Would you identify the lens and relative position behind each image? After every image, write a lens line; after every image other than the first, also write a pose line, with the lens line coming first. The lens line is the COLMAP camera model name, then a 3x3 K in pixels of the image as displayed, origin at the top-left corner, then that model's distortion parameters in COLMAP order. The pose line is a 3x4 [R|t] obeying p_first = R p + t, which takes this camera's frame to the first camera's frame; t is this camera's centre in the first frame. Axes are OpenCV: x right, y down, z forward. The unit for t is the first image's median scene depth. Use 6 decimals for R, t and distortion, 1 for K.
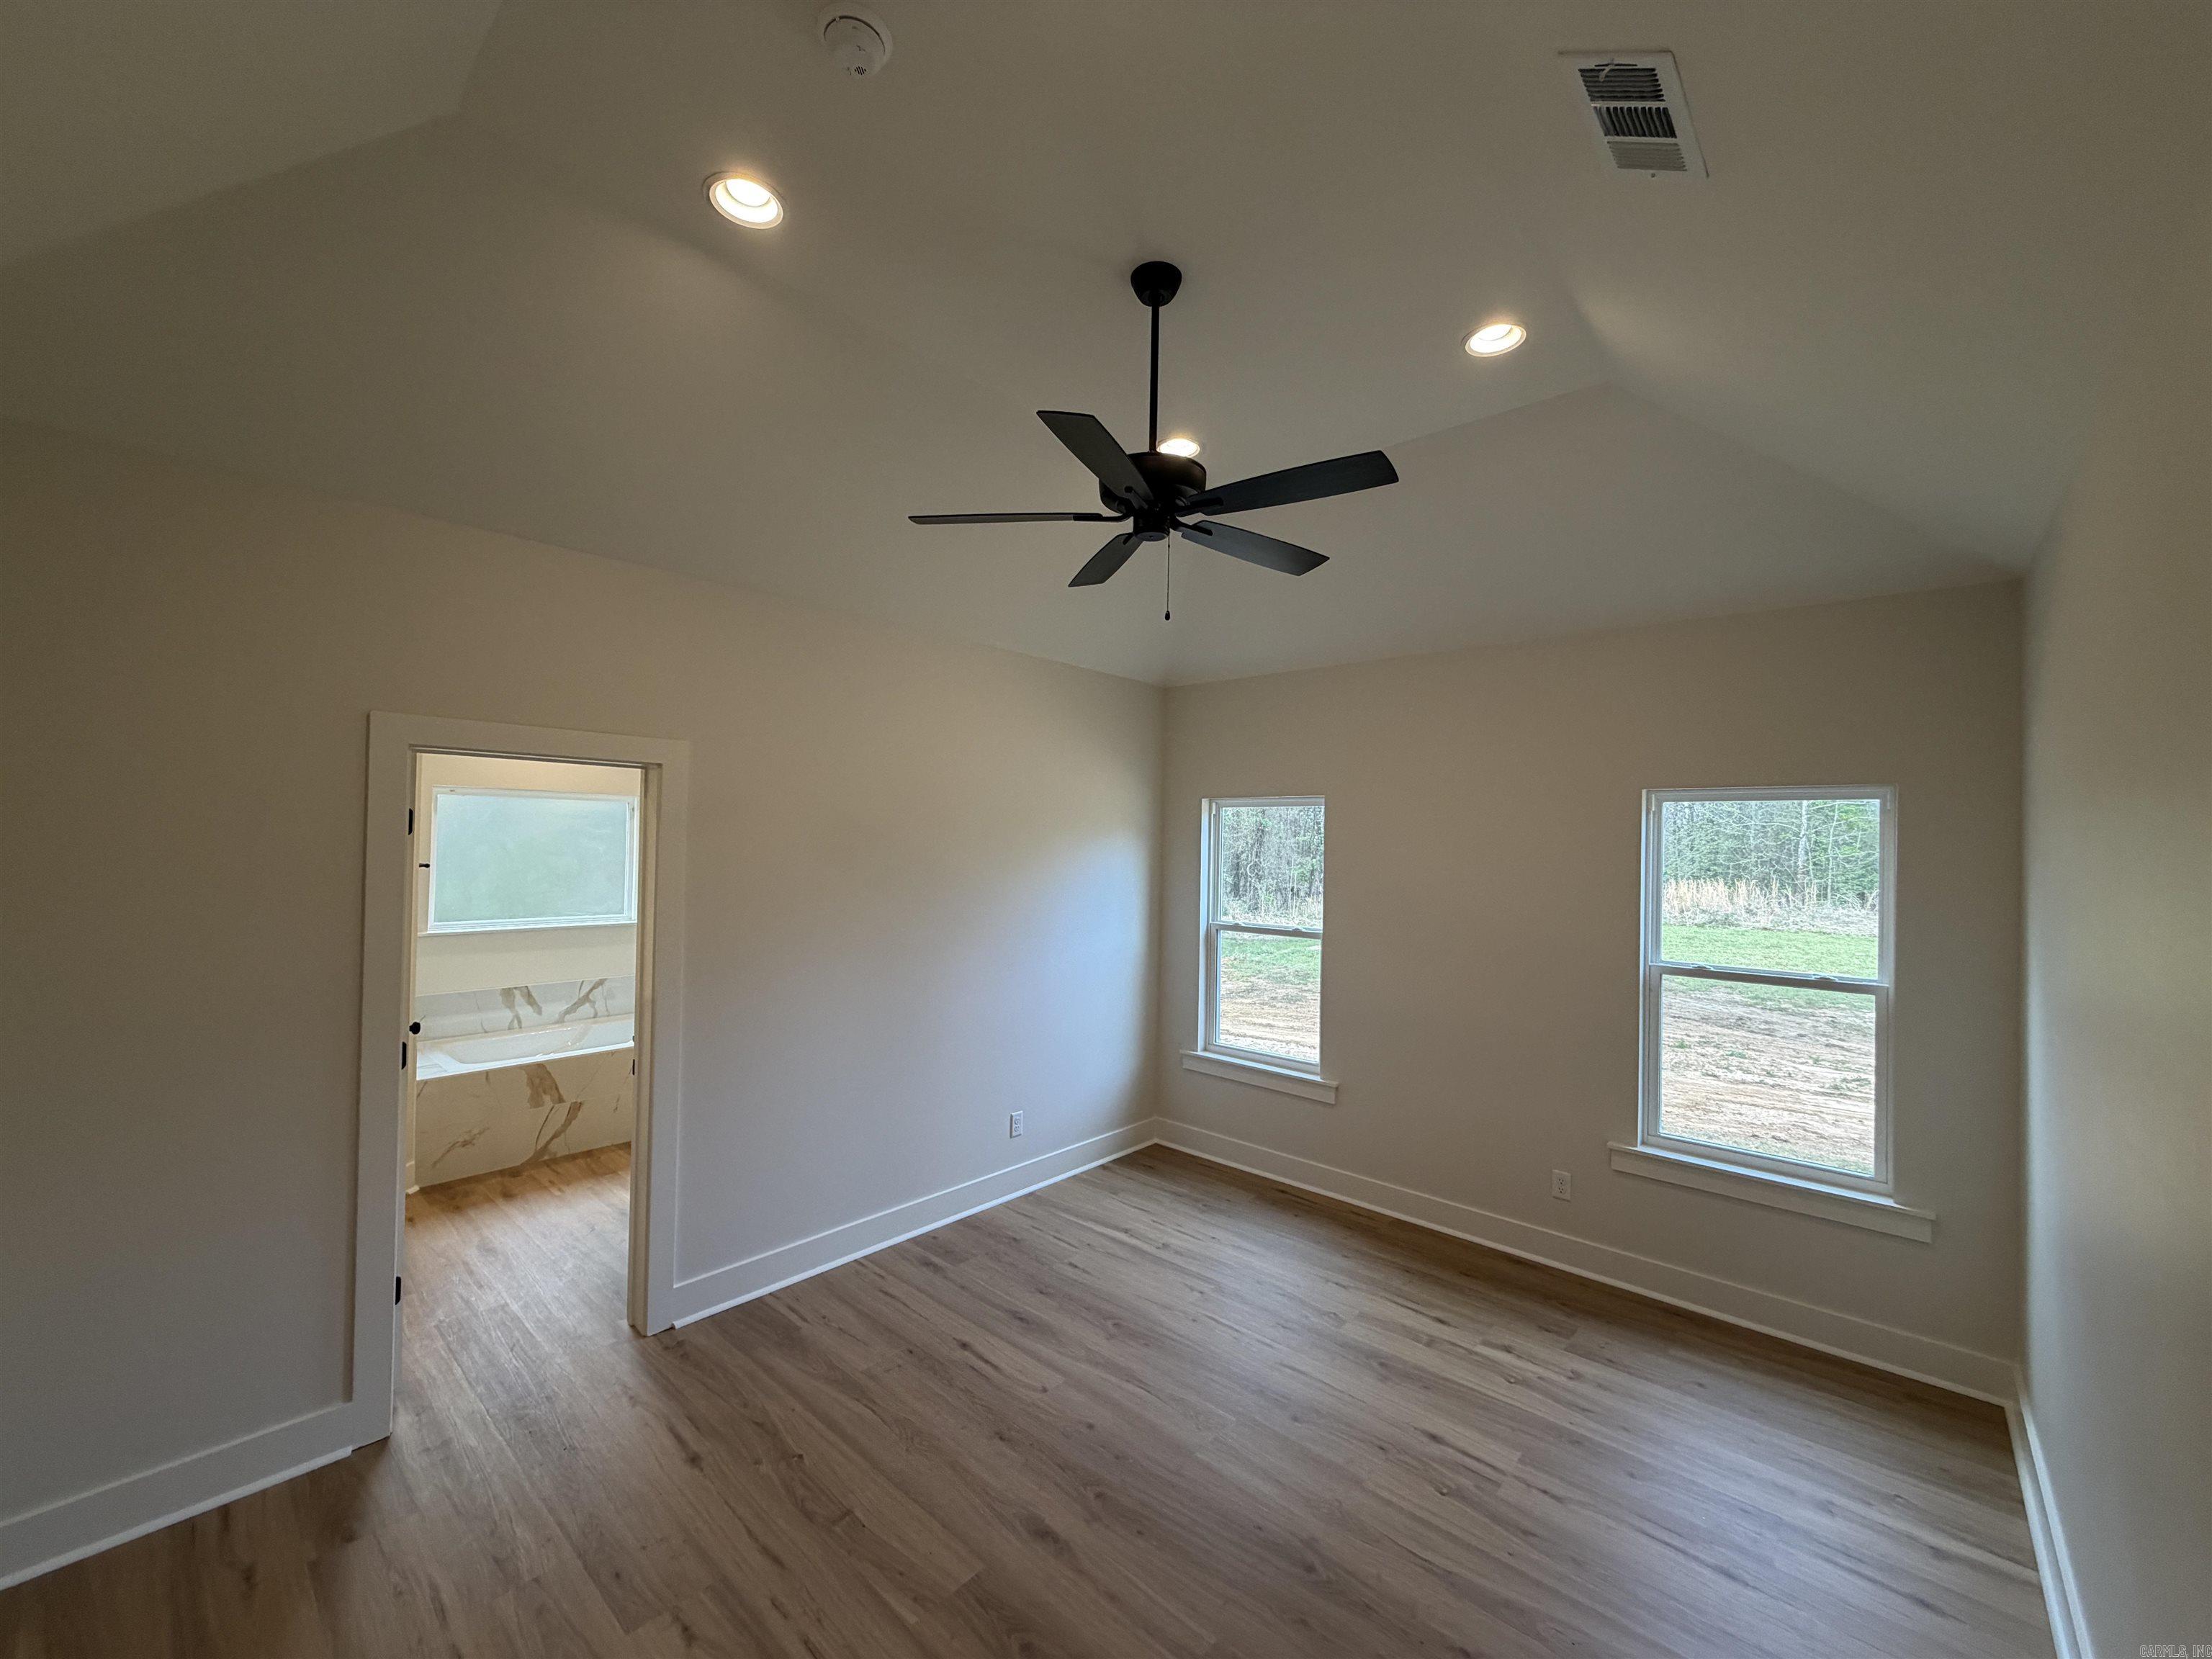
lens RADIAL K [[882.3, 0, 1104.6], [0, 882.3, 830.5], [0, 0, 1]] dist [-0.000743, 0.000295]
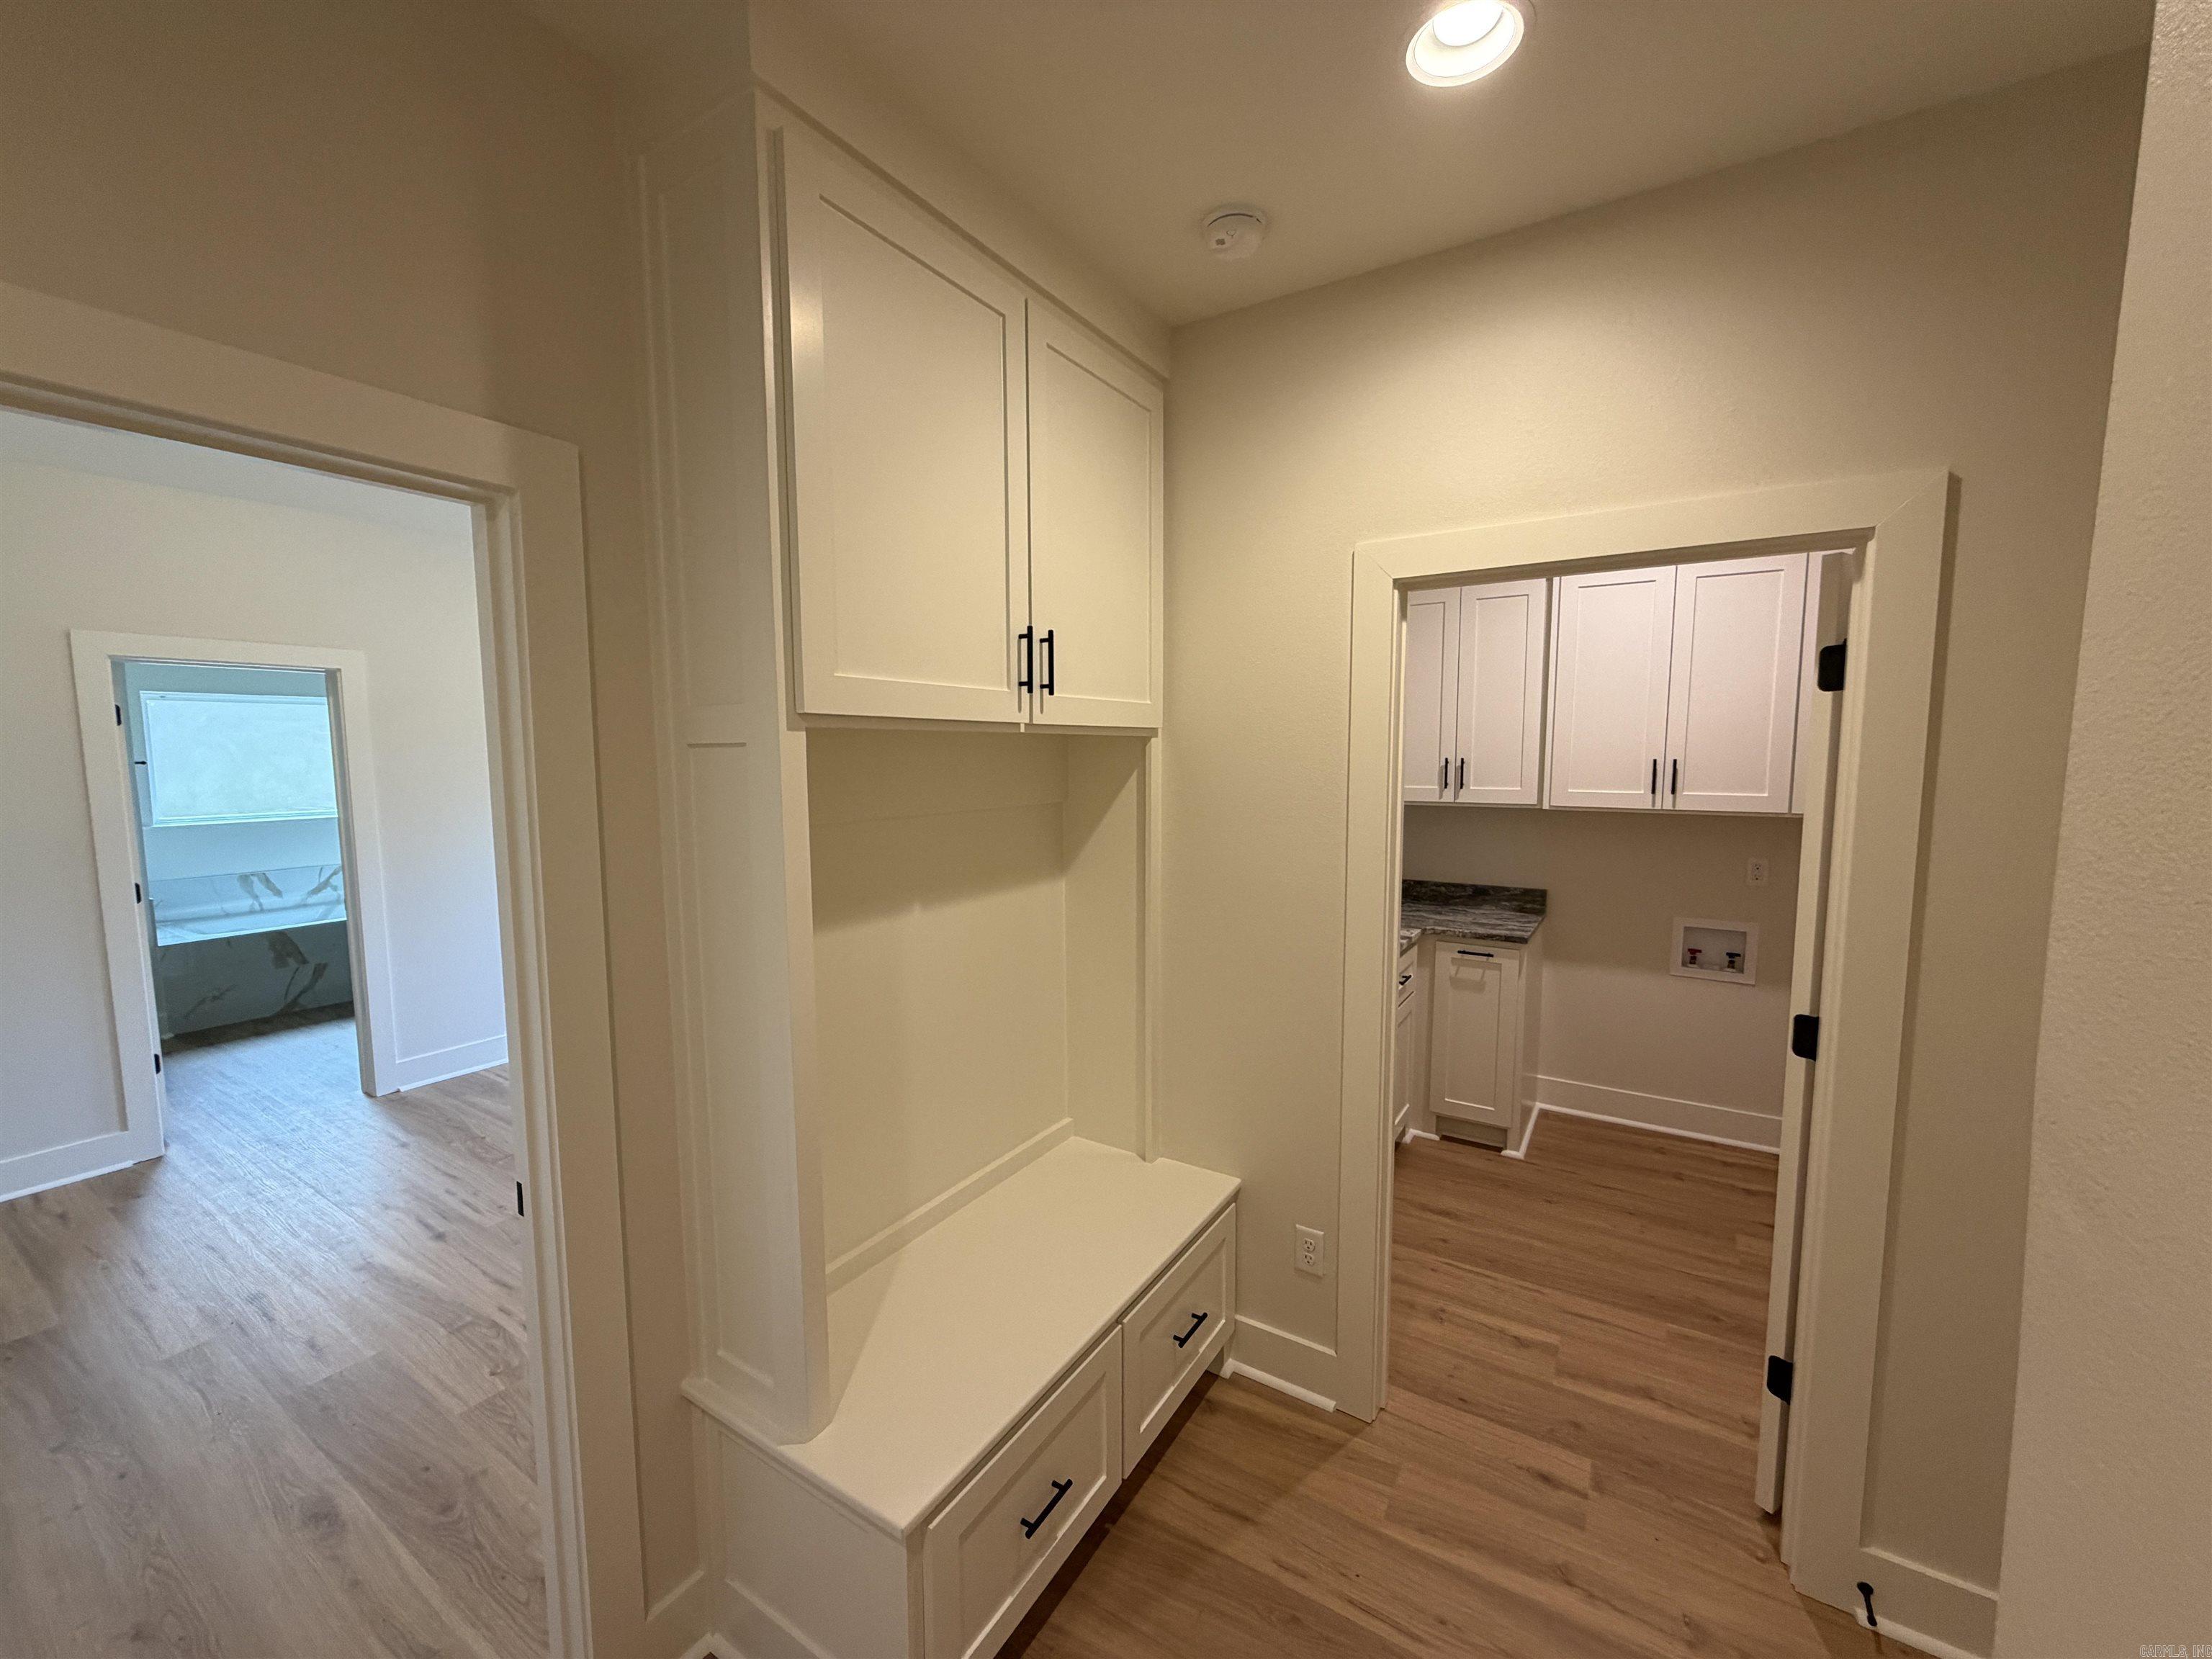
lens RADIAL K [[882.3, 0, 1096.7], [0, 882.3, 830.9], [0, 0, 1]] dist [-0.000743, 0.000295]
pose [[0.986432, -0.042284, 0.158631, 0.321305], [0.024861, 0.993593, 0.110250, 0.040992], [-0.162276, -0.104810, 0.981163, -0.399317]]
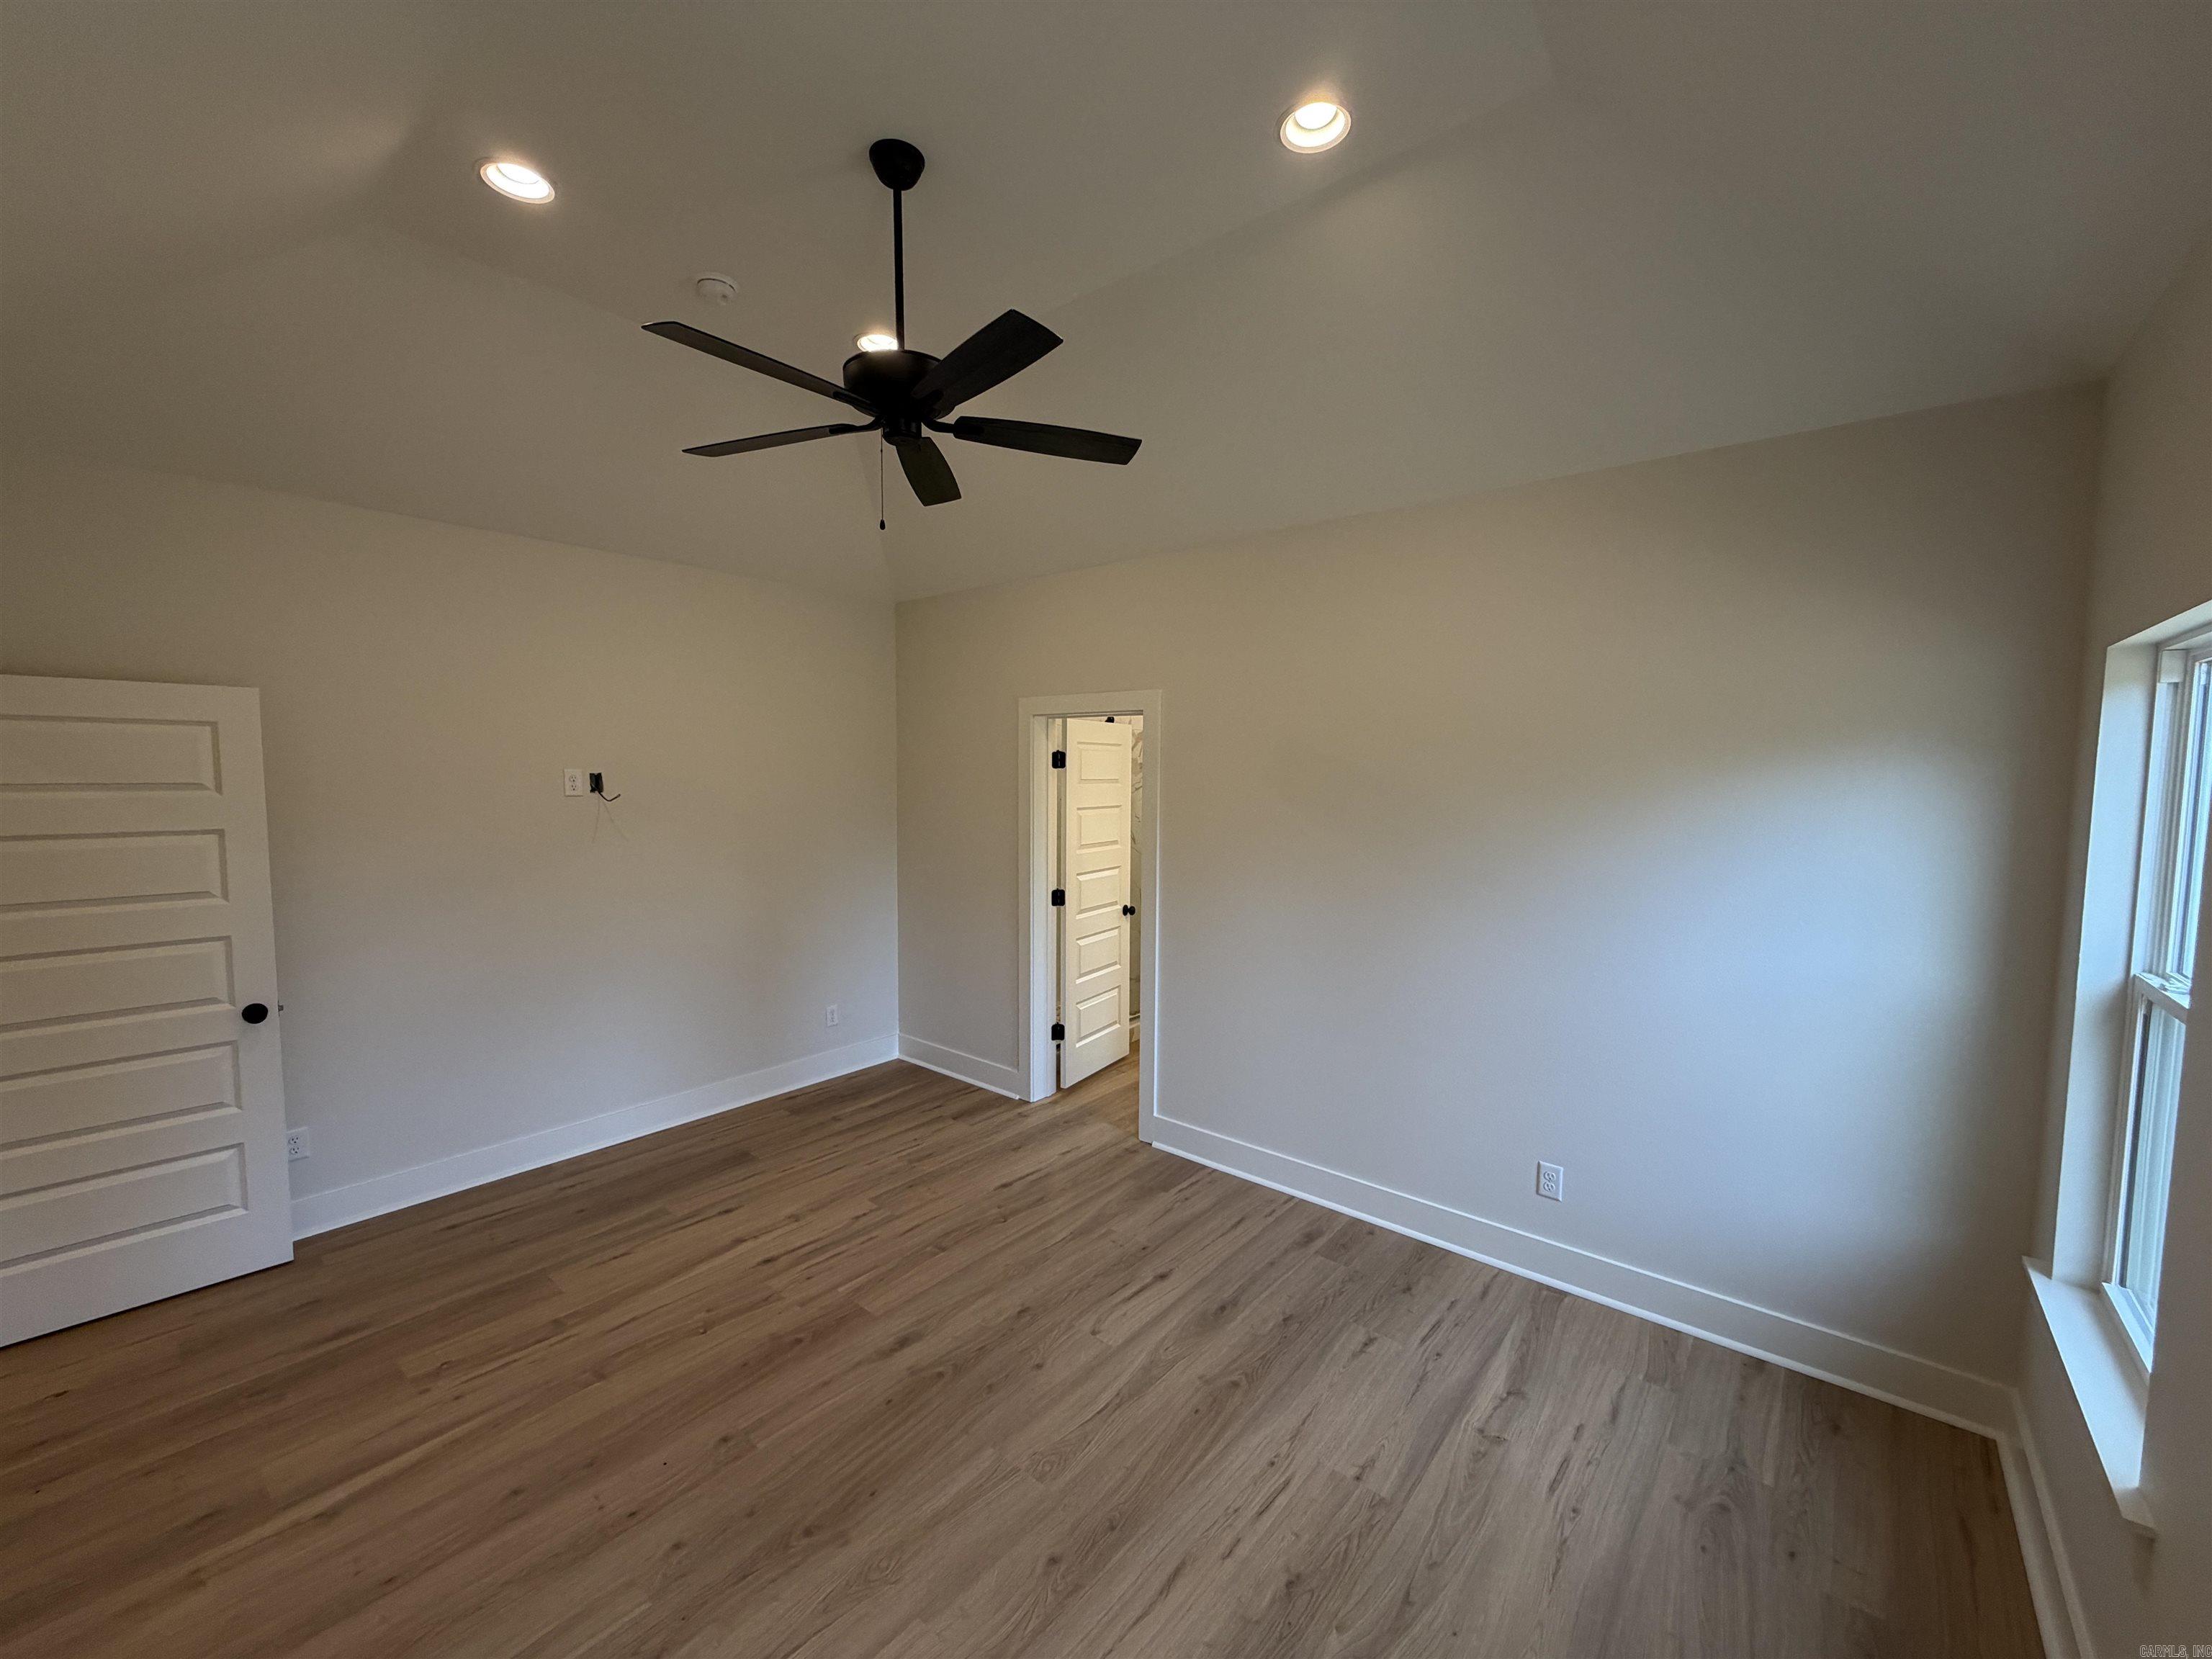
lens RADIAL K [[882.3, 0, 1094.9], [0, 882.3, 831.4], [0, 0, 1]] dist [-0.000743, 0.000295]
pose [[0.031233, 0.056074, -0.997938, 0.670682], [0.006327, 0.998394, 0.056298, 0.025022], [0.999492, -0.008072, 0.030828, 0.755884]]
